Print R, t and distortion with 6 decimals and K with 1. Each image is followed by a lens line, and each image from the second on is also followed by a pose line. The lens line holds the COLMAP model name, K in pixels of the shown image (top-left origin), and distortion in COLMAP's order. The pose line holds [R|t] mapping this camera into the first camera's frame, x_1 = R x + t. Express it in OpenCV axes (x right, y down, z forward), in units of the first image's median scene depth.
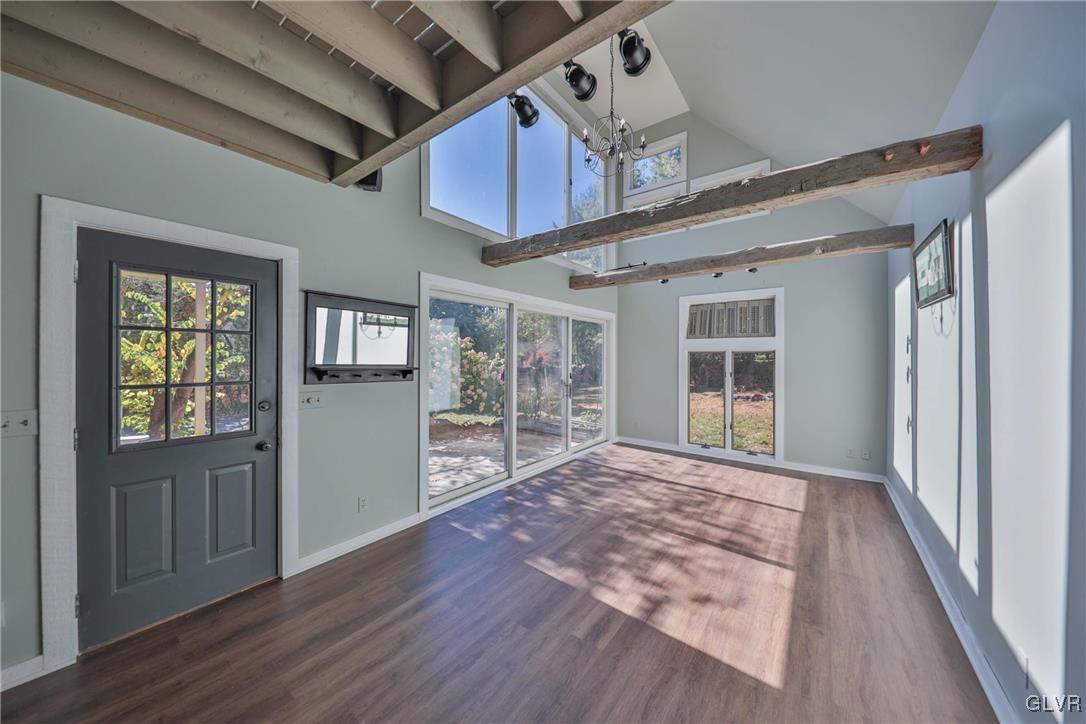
lens RADIAL K [[347.9, 0, 543.0], [0, 347.9, 362.0], [0, 0, 1]] dist [-0.000927, -0.001859]
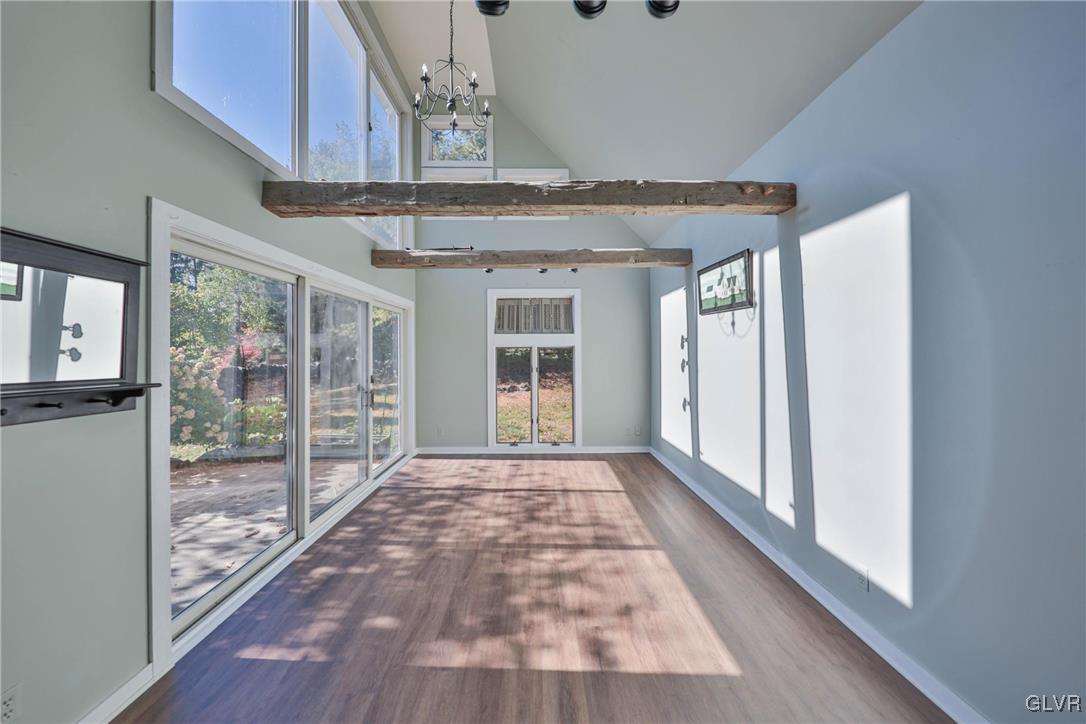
lens RADIAL K [[377.4, 0, 545.9], [0, 377.4, 354.5], [0, 0, 1]] dist [-0.000356, -0.000349]
pose [[0.803183, -0.013406, 0.595582, -0.147616], [0.017701, 0.999842, -0.001365, -0.009202], [-0.595470, 0.011639, 0.803294, 0.139188]]
